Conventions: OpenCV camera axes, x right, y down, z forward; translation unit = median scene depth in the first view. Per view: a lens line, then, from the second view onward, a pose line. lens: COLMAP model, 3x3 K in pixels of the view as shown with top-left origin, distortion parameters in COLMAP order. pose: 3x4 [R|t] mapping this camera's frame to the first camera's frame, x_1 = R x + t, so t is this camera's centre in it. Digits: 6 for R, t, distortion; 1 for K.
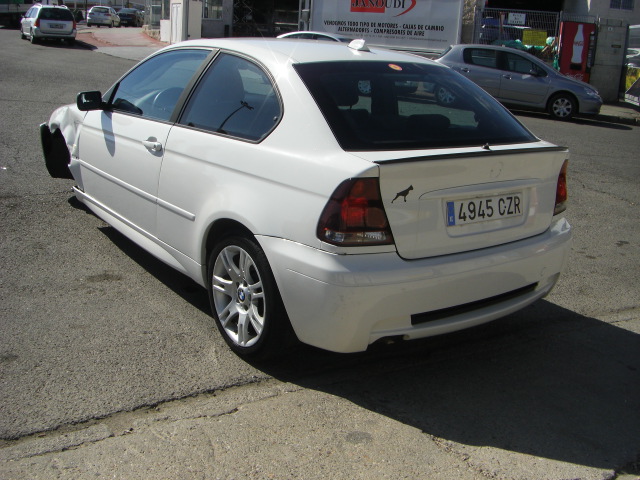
lens RADIAL K [[714.4, 0, 318.4], [0, 714.4, 242.4], [0, 0, 1]] dist [-0.139527, 0.000000]
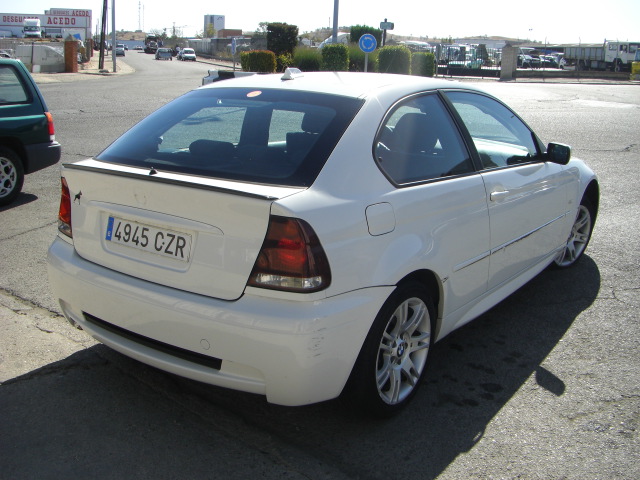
lens RADIAL K [[714.4, 0, 316.6], [0, 714.4, 240.8], [0, 0, 1]] dist [-0.139527, 0.000000]
pose [[0.275700, 0.180203, -0.944201, 1.155010], [-0.276202, 0.955698, 0.101748, -0.196421], [0.920707, 0.232739, 0.313259, 0.902015]]
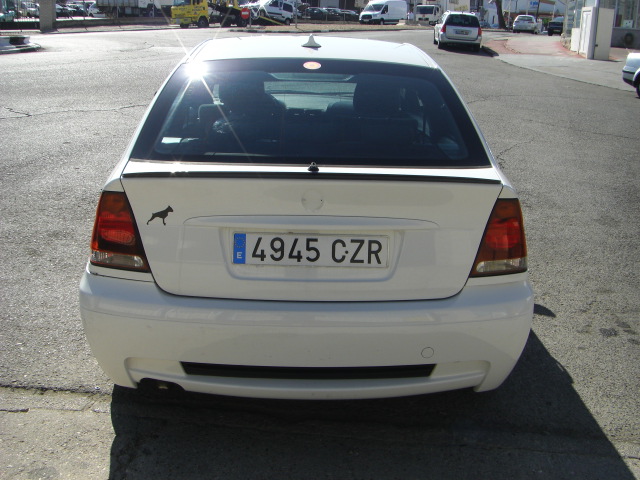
lens RADIAL K [[714.4, 0, 344.8], [0, 714.4, 249.8], [0, 0, 1]] dist [-0.139527, 0.000000]
pose [[0.815284, 0.142661, -0.561213, 0.680532], [-0.144869, 0.988607, 0.040851, -0.082767], [0.560647, 0.047997, 0.826663, 0.388971]]
